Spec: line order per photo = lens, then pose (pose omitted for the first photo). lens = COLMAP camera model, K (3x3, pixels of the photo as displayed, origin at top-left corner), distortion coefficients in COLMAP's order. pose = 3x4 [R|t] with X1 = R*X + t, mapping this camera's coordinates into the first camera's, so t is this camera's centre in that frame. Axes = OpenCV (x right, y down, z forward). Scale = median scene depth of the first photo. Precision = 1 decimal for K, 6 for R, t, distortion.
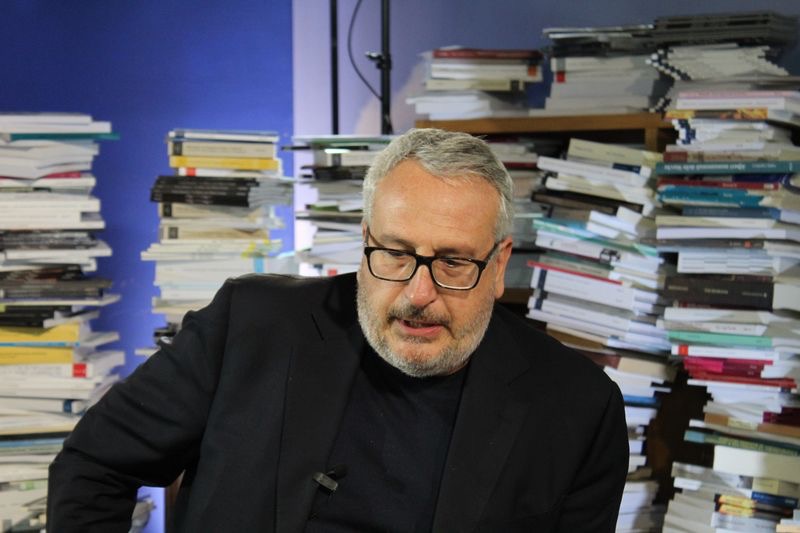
lens RADIAL K [[1910.8, 0, 400.0], [0, 1910.8, 266.5], [0, 0, 1]] dist [0.103082, -0.386274]
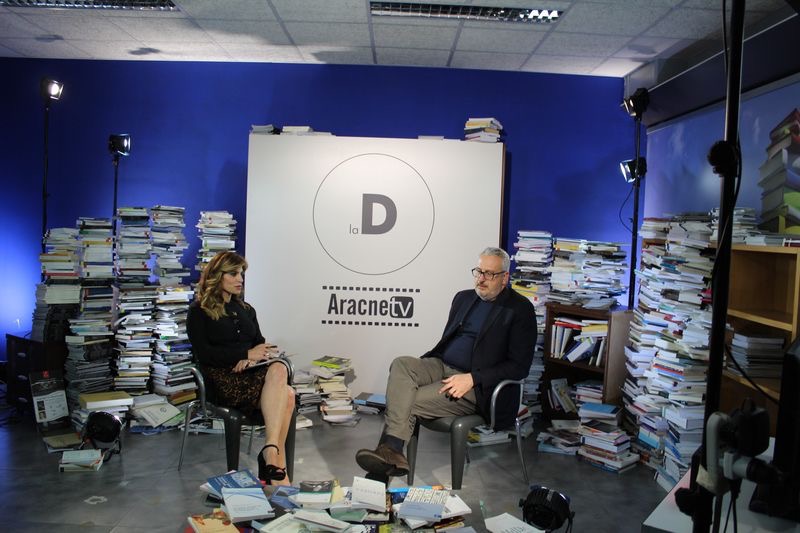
lens RADIAL K [[667.8, 0, 400.0], [0, 667.8, 266.5], [0, 0, 1]] dist [-0.168643, 0.177568]
pose [[0.737156, 0.080881, -0.670865, 0.548065], [-0.081621, 0.996199, 0.030418, -0.030217], [0.670776, 0.032334, 0.740955, -0.173421]]
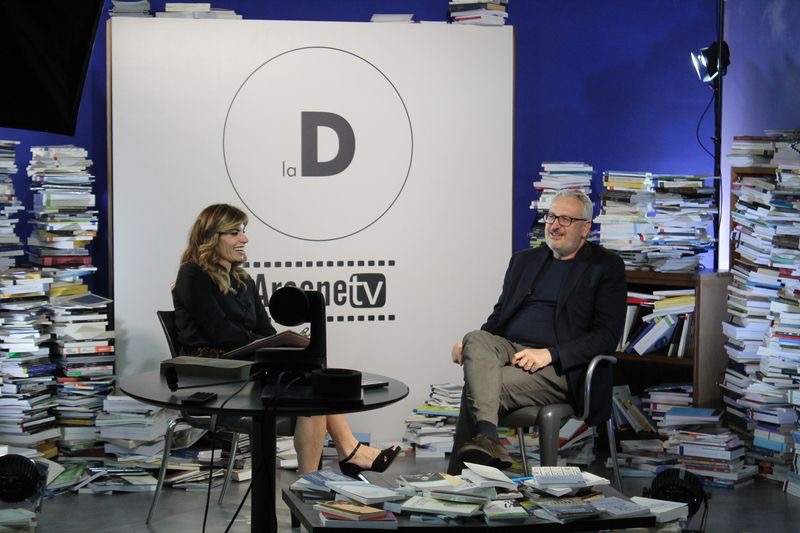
lens RADIAL K [[1791.2, 0, 400.0], [0, 1791.2, 266.5], [0, 0, 1]] dist [0.086857, 0.083478]
pose [[0.876949, 0.045898, -0.478387, 0.795191], [-0.041499, 0.998943, 0.019768, 0.018550], [0.478789, 0.002517, 0.877926, -1.224246]]
